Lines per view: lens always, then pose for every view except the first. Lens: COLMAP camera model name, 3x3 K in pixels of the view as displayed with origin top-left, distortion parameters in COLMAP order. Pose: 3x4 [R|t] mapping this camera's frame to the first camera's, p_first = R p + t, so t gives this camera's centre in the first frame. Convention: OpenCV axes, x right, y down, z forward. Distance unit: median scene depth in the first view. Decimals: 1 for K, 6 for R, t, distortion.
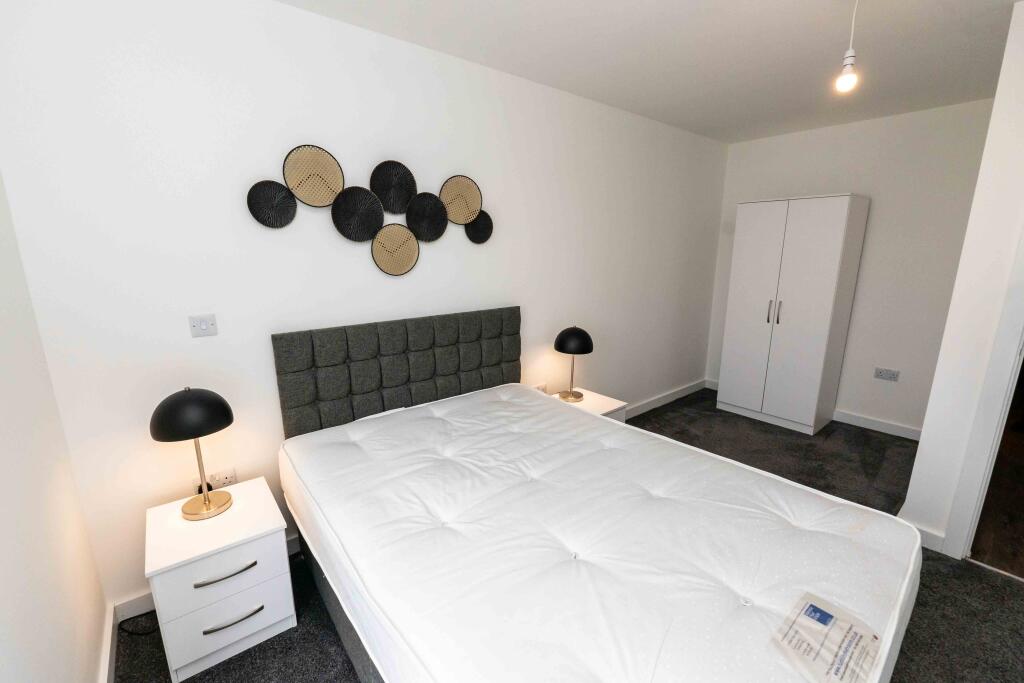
lens RADIAL K [[428.3, 0, 508.7], [0, 428.3, 344.5], [0, 0, 1]] dist [-0.007911, -0.000058]
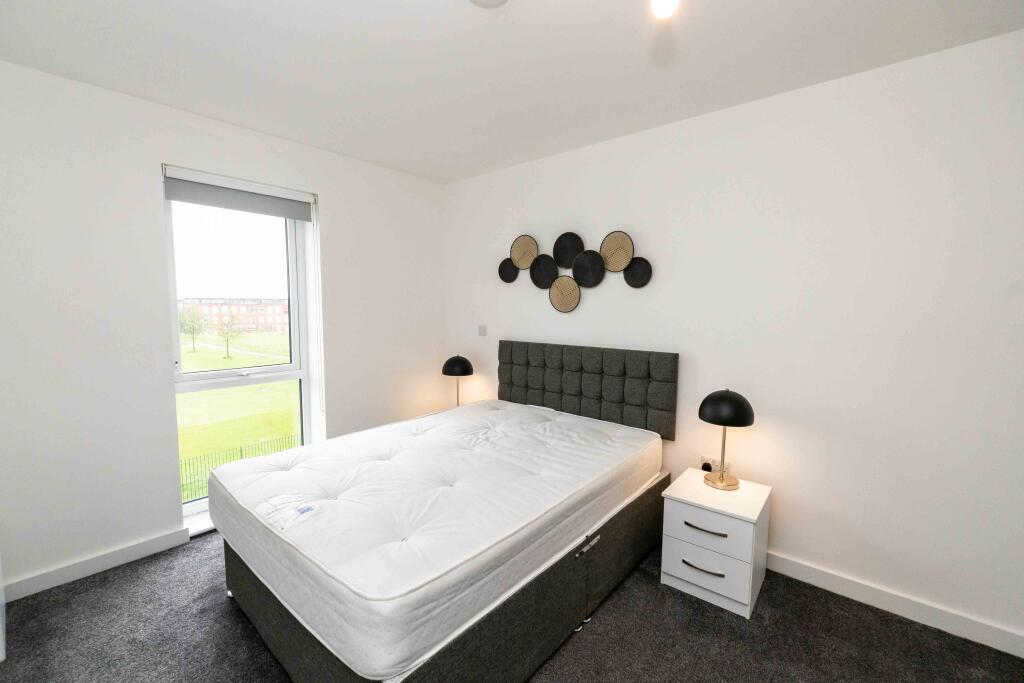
lens RADIAL K [[428.3, 0, 508.7], [0, 428.3, 344.5], [0, 0, 1]] dist [-0.007911, -0.000058]
pose [[0.181947, 0.092173, -0.978979, 1.070980], [-0.229837, 0.972005, 0.048800, -0.087731], [0.956070, 0.216127, 0.198038, 0.586419]]
